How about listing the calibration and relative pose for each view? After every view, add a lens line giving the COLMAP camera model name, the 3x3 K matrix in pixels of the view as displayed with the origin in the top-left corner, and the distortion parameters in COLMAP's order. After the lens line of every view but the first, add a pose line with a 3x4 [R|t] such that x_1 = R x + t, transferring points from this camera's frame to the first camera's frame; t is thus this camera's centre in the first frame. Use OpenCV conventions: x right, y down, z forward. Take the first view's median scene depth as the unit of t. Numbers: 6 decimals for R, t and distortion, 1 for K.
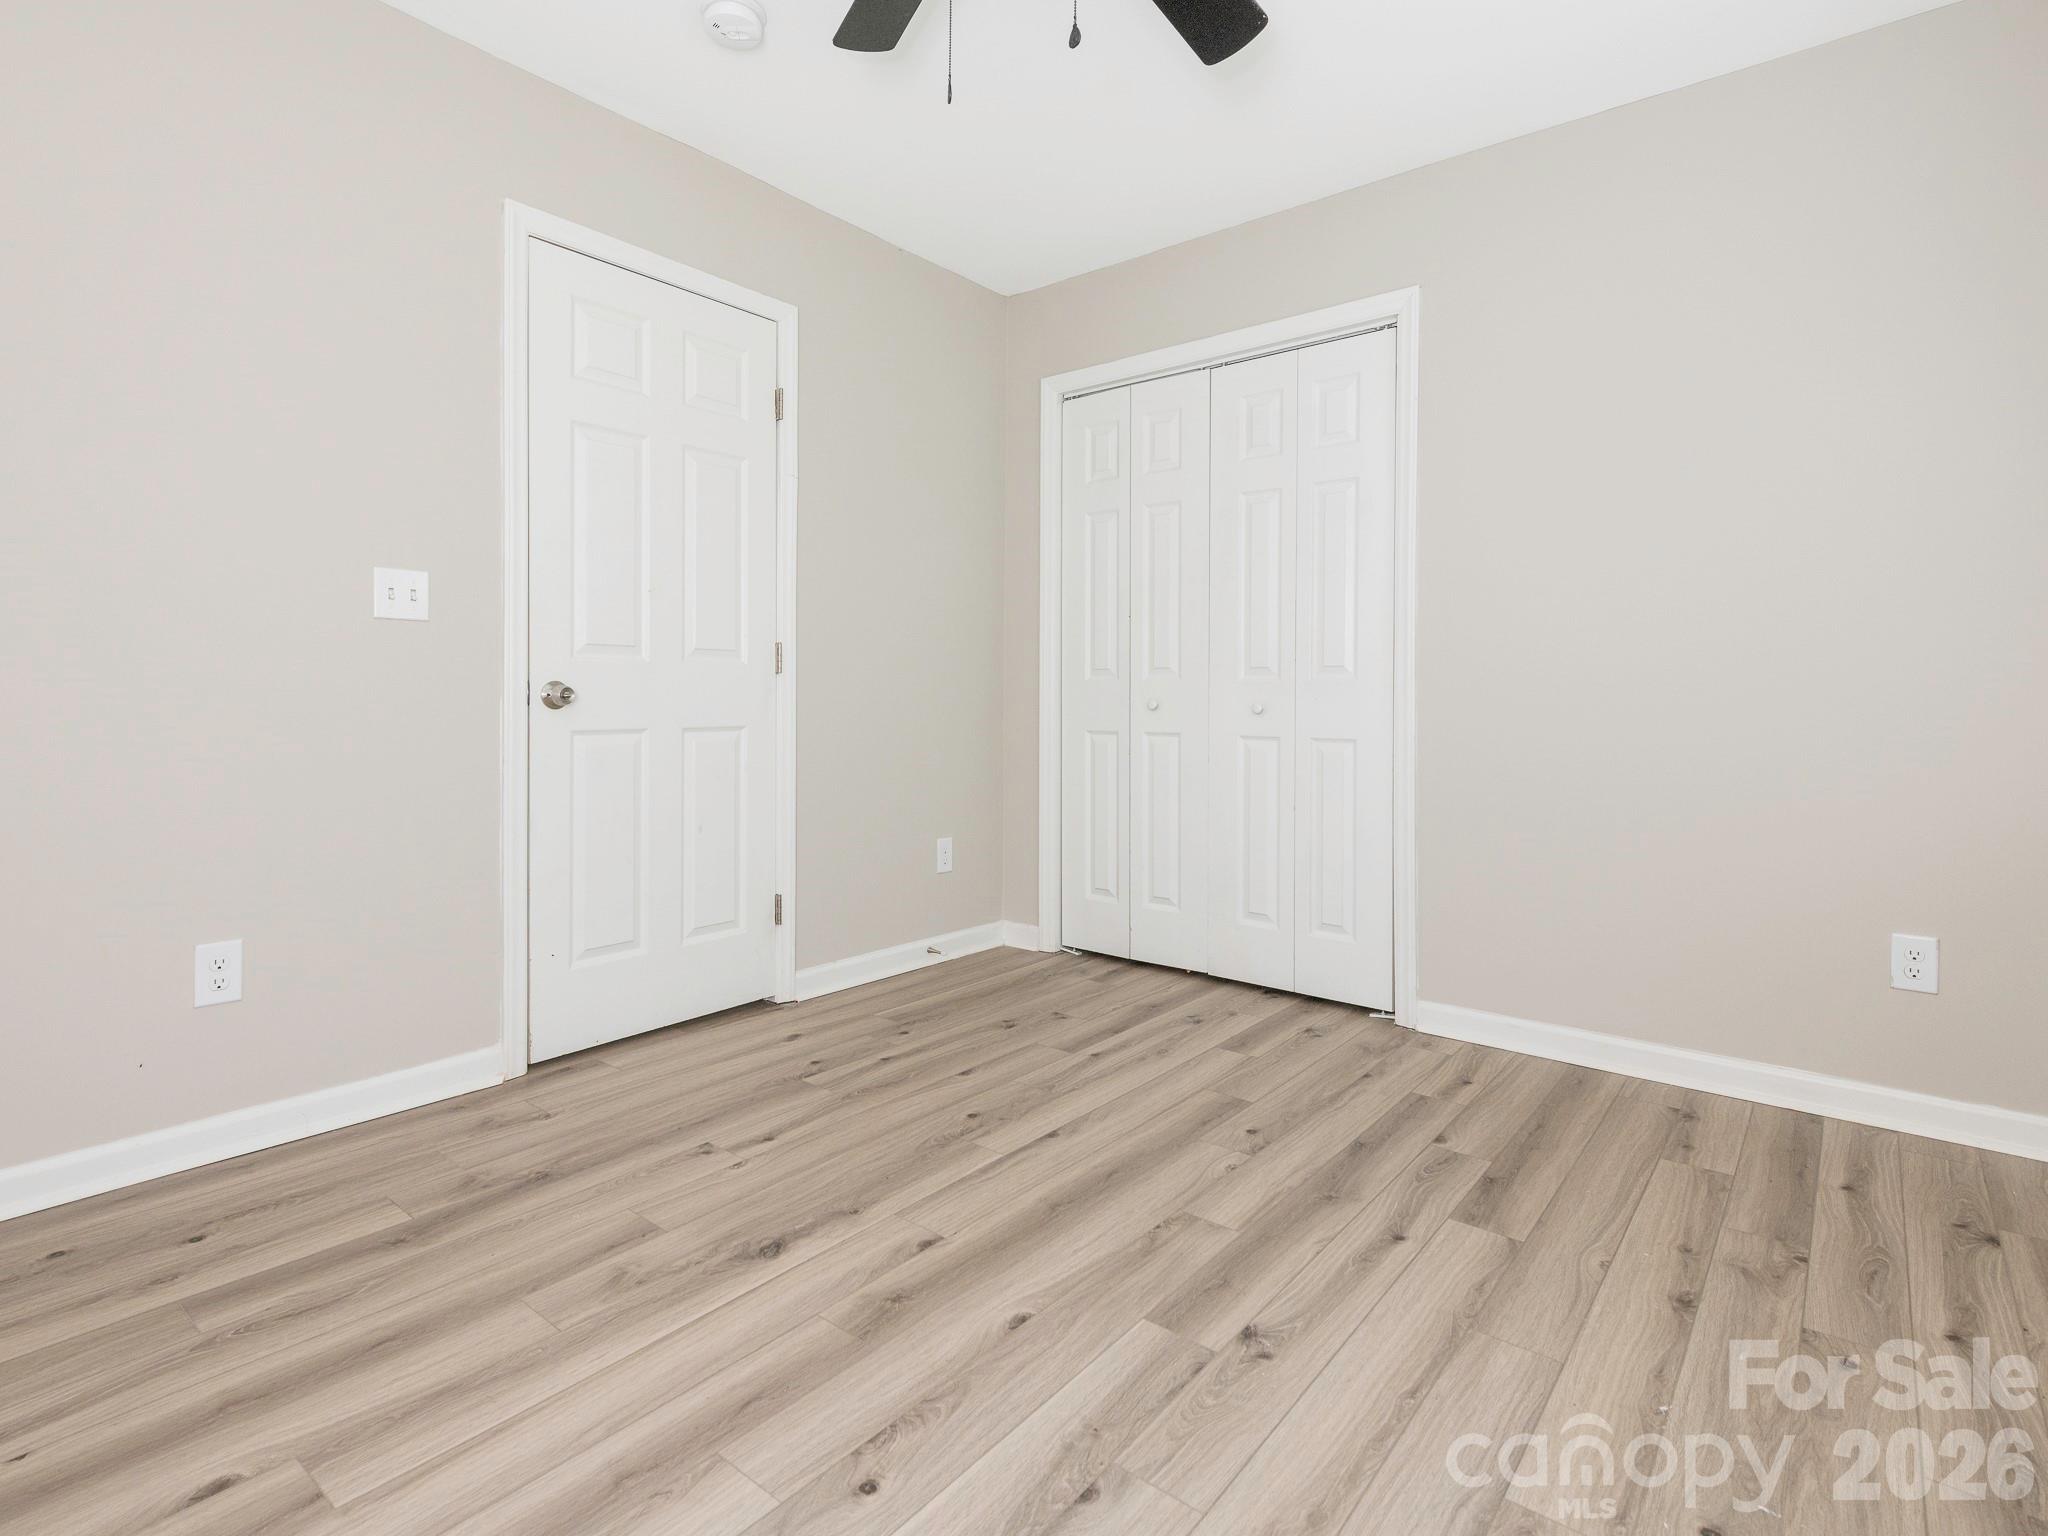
lens RADIAL K [[1011.7, 0, 1030.1], [0, 1011.7, 749.6], [0, 0, 1]] dist [0.005584, -0.000901]
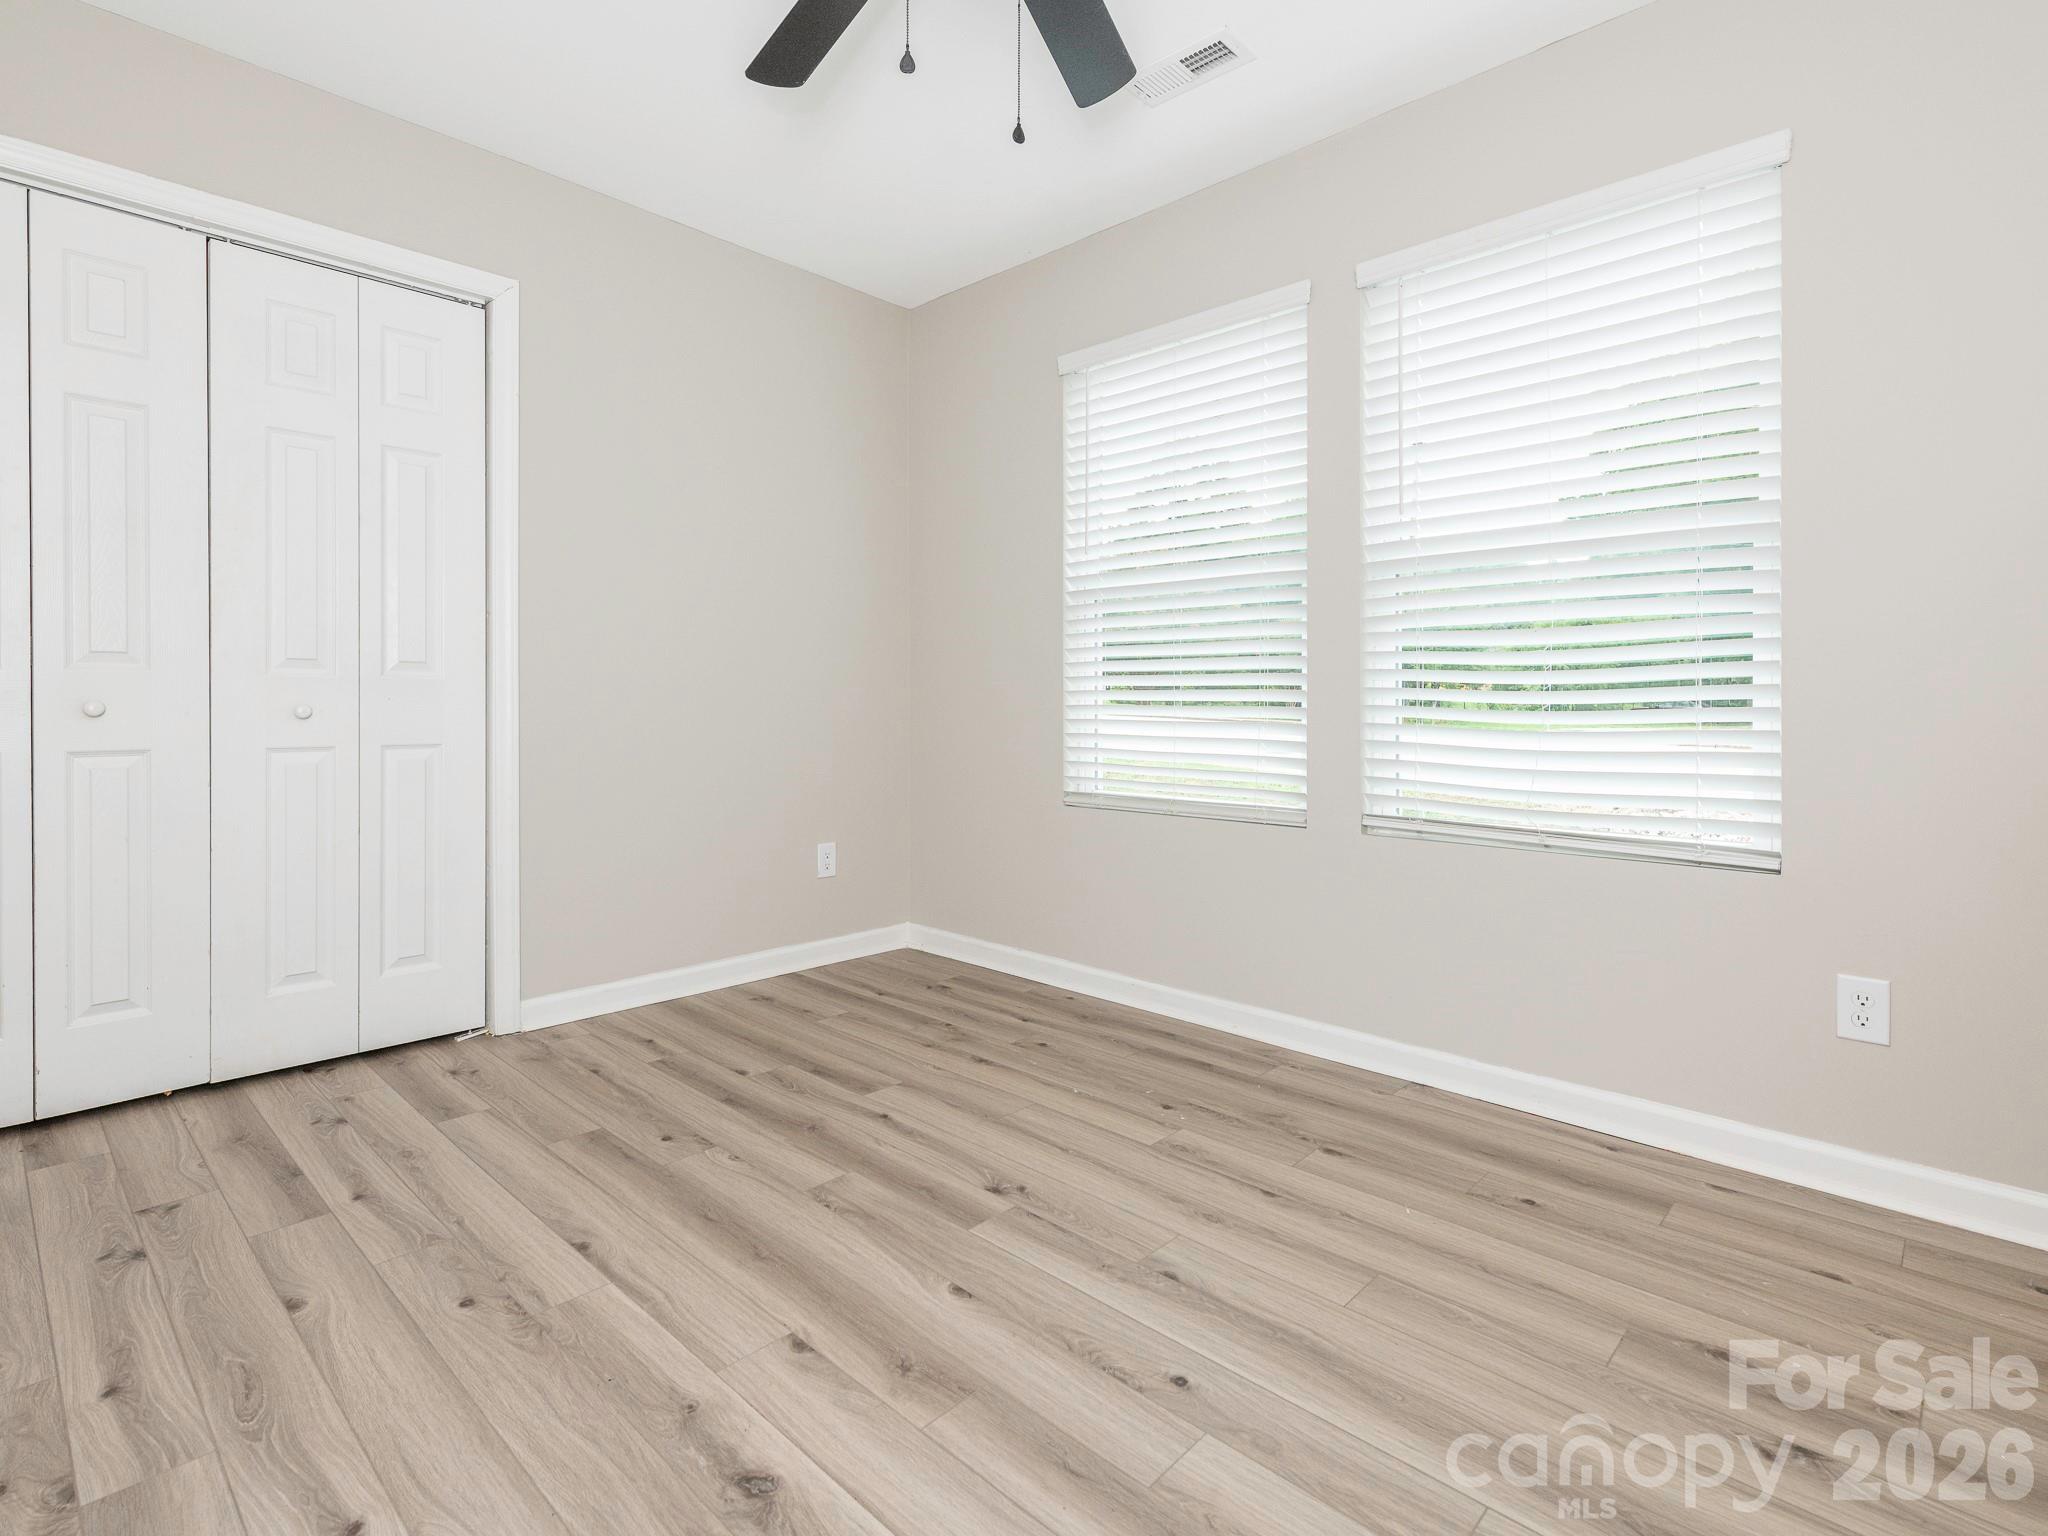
lens RADIAL K [[1011.7, 0, 981.1], [0, 1011.7, 707.8], [0, 0, 1]] dist [0.005584, -0.000901]
pose [[0.112828, -0.014083, 0.993515, -0.740923], [0.047914, 0.998813, 0.008717, -0.032595], [-0.992459, 0.046620, 0.113369, 0.594035]]
